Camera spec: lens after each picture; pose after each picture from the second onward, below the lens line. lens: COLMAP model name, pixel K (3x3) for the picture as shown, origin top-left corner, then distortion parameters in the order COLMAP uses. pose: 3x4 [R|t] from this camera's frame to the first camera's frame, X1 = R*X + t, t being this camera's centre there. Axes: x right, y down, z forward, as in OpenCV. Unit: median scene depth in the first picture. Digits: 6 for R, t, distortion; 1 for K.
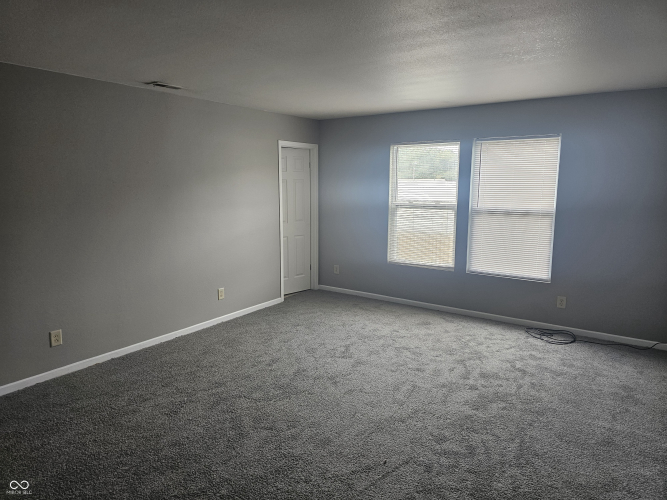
lens RADIAL K [[456.2, 0, 333.5], [0, 456.2, 250.0], [0, 0, 1]] dist [0.044749, 0.000017]
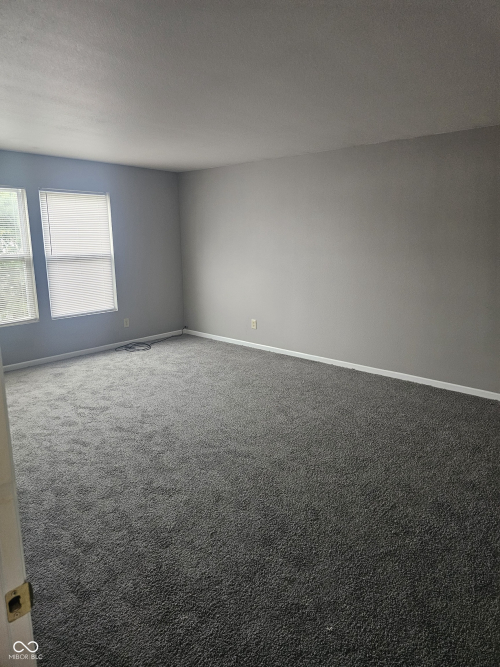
lens RADIAL K [[456.2, 0, 250.0], [0, 456.2, 333.5], [0, 0, 1]] dist [0.044749, 0.000017]
pose [[0.118046, -0.214644, 0.969532, -0.752946], [0.169304, 0.966414, 0.193339, -0.052336], [-0.978469, 0.141323, 0.150422, 0.462795]]
